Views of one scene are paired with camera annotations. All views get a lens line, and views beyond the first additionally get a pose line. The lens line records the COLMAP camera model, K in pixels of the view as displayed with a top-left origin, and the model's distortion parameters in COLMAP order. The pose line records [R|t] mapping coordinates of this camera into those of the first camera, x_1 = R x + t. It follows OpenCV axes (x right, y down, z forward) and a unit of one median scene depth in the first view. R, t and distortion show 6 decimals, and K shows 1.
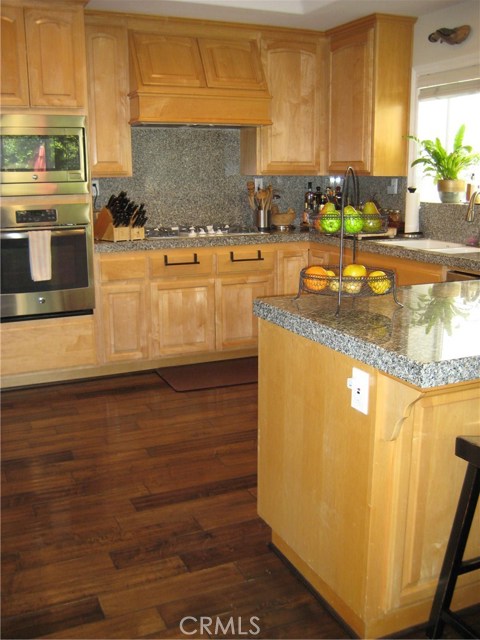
lens RADIAL K [[665.0, 0, 240.0], [0, 665.0, 320.0], [0, 0, 1]] dist [-0.148293, 0.200581]
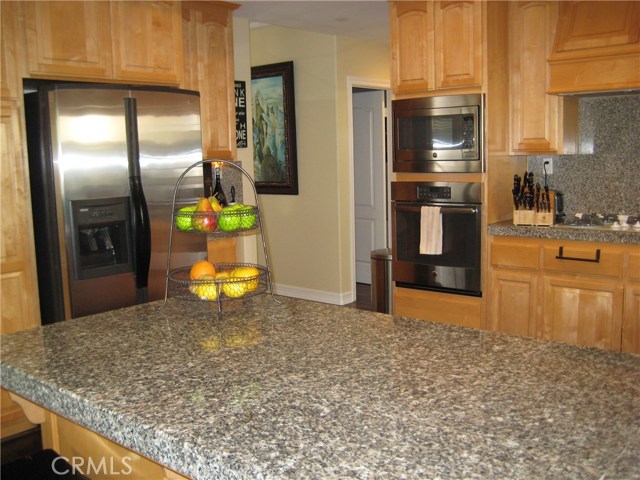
lens RADIAL K [[665.0, 0, 320.0], [0, 665.0, 240.0], [0, 0, 1]] dist [-0.148293, 0.200581]
pose [[0.441927, 0.100425, -0.891412, 0.506276], [-0.185574, 0.982453, 0.018682, -0.064538], [0.877646, 0.157167, 0.452809, 0.346553]]
